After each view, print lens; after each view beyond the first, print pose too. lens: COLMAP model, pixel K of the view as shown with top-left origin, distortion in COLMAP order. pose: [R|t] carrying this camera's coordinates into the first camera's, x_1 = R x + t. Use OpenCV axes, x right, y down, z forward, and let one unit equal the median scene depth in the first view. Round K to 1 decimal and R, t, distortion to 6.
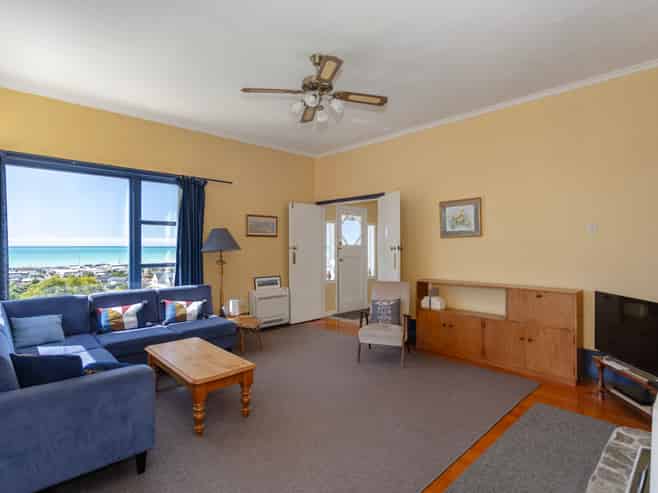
lens RADIAL K [[352.7, 0, 327.6], [0, 352.7, 245.9], [0, 0, 1]] dist [0.003293, 0.001726]
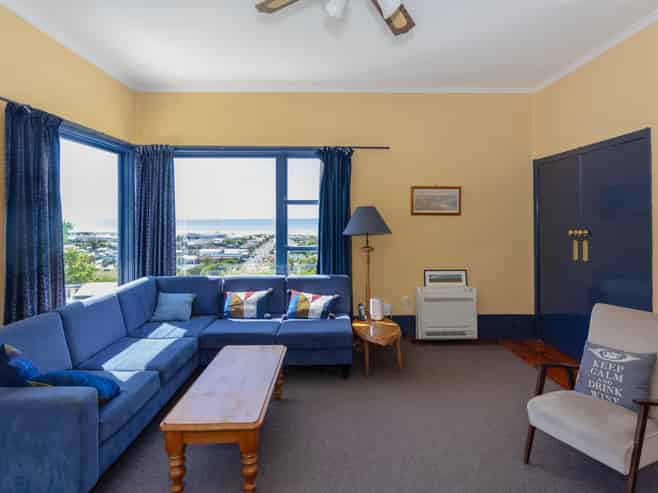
lens RADIAL K [[352.7, 0, 355.8], [0, 352.7, 217.1], [0, 0, 1]] dist [0.003293, 0.001726]
pose [[0.737464, -0.003437, -0.675378, 0.238141], [-0.000521, 0.999984, -0.005658, -0.022125], [0.675386, 0.004524, 0.737450, 0.428857]]
